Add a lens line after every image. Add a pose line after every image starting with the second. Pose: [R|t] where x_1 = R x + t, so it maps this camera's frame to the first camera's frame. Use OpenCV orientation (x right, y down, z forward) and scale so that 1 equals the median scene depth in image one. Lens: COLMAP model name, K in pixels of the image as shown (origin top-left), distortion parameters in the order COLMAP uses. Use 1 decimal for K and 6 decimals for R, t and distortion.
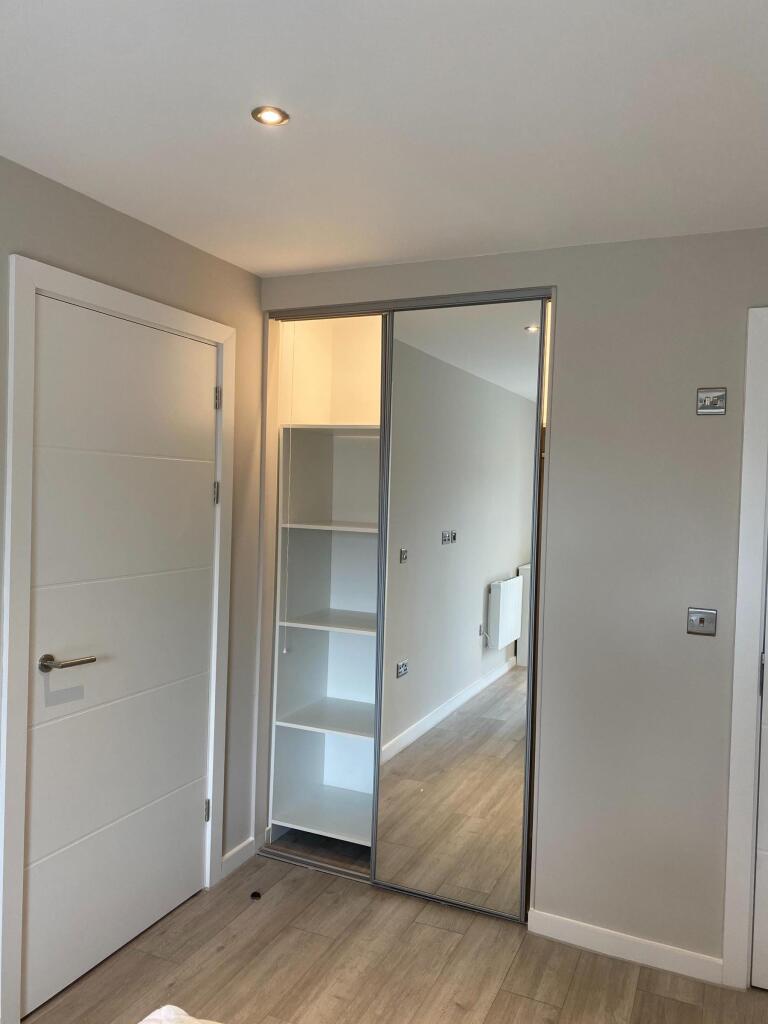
lens RADIAL K [[784.6, 0, 384.0], [0, 784.6, 512.0], [0, 0, 1]] dist [0.102551, -0.189686]
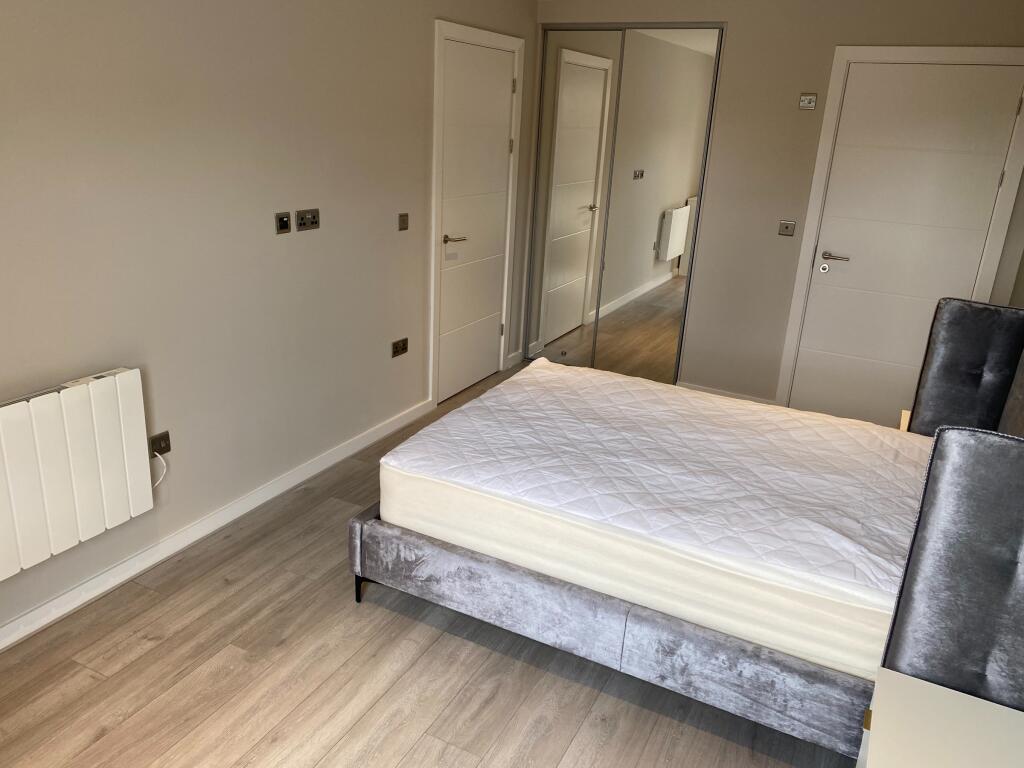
lens RADIAL K [[784.6, 0, 506.1], [0, 784.6, 380.7], [0, 0, 1]] dist [0.102551, -0.189686]
pose [[0.998440, 0.037159, -0.041669, -0.092227], [-0.023291, 0.955517, 0.294016, -0.029161], [0.050740, -0.292587, 0.954892, -0.518185]]
